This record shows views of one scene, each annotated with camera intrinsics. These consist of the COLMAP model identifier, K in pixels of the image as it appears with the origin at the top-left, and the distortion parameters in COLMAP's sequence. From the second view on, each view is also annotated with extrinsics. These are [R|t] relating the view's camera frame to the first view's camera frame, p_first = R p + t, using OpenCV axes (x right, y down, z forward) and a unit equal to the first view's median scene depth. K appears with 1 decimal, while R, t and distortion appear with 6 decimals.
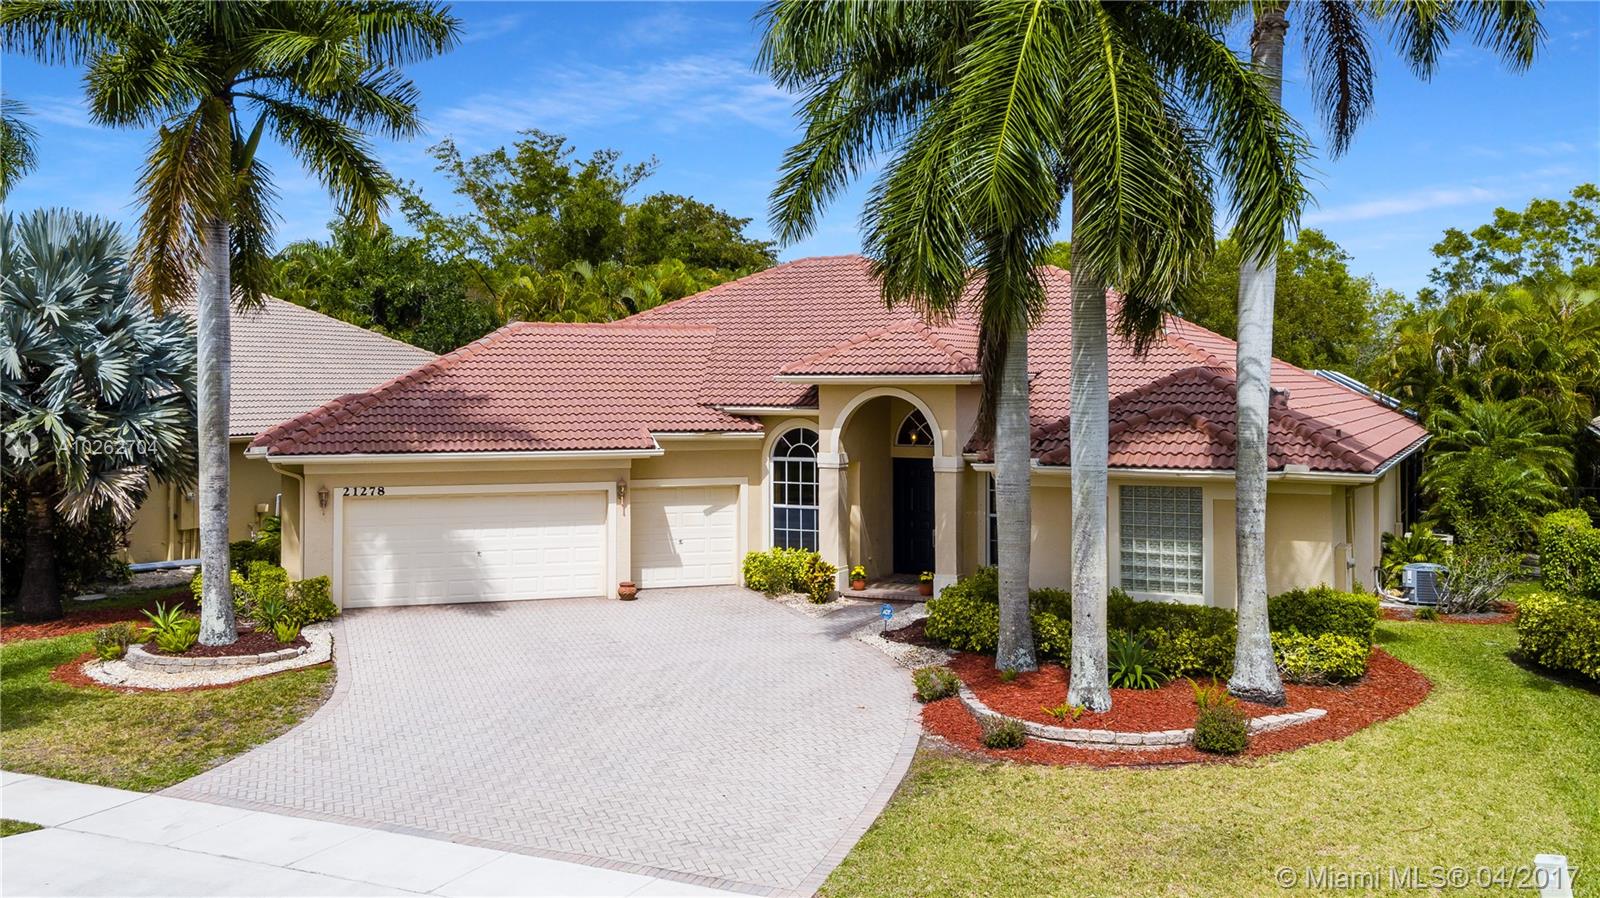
lens RADIAL K [[1431.9, 0, 798.8], [0, 1431.9, 412.8], [0, 0, 1]] dist [0.092435, 0.004670]
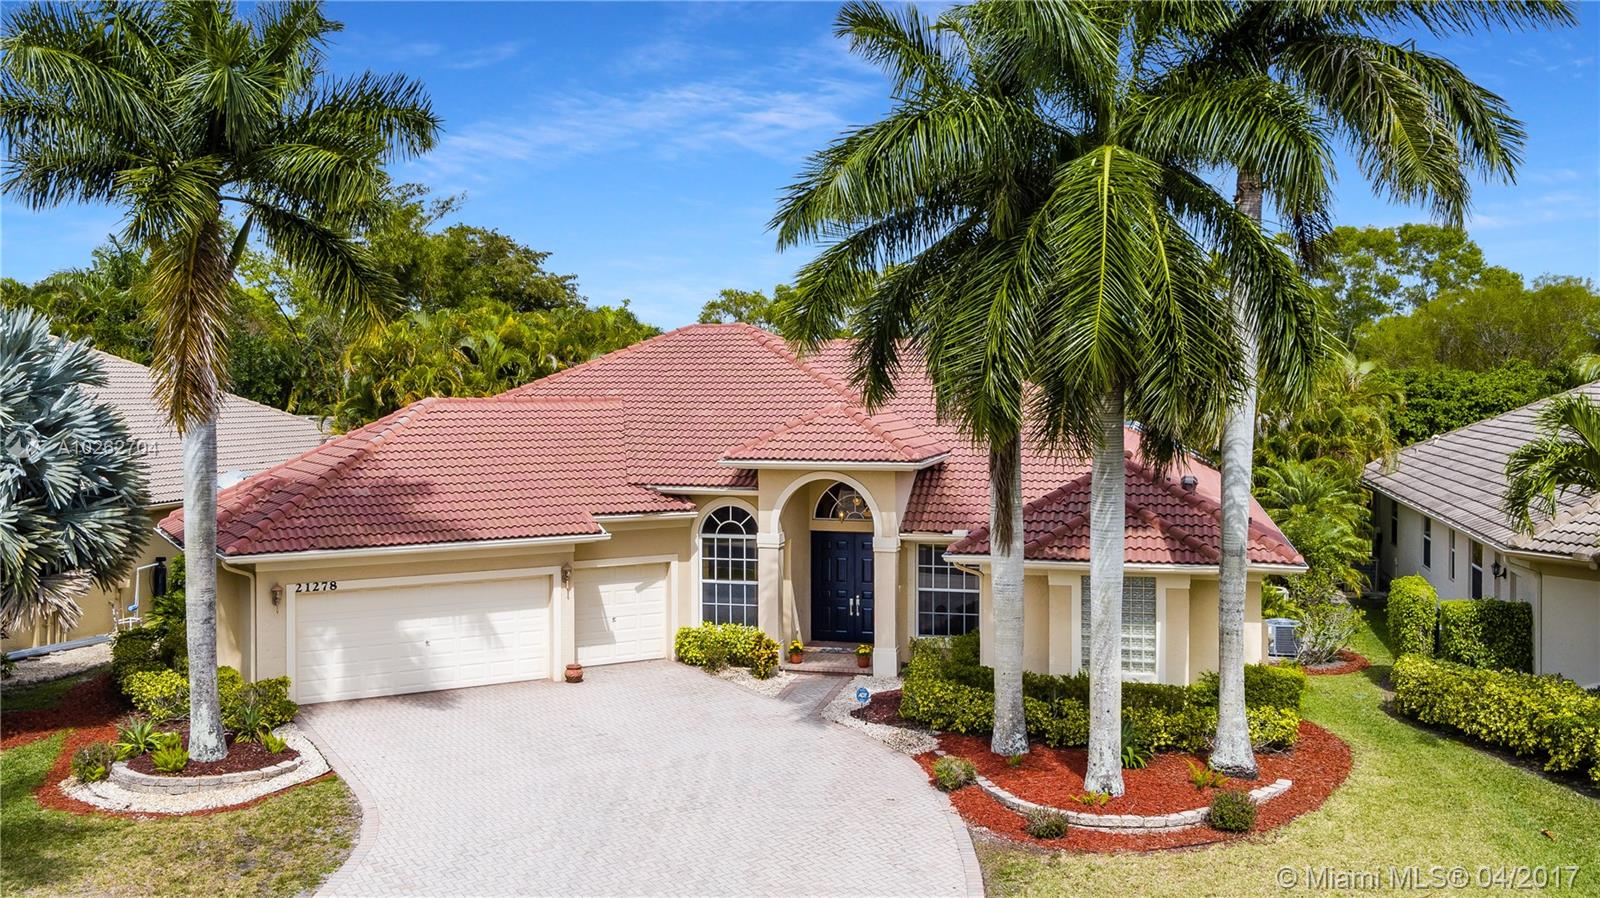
lens RADIAL K [[1440.7, 0, 800.0], [0, 1440.7, 449.0], [0, 0, 1]] dist [0.048571, -0.010938]
pose [[0.977868, -0.008329, 0.209058, -0.181937], [0.002596, 0.999613, 0.027686, -0.064718], [-0.209208, -0.026530, 0.977511, -0.029051]]
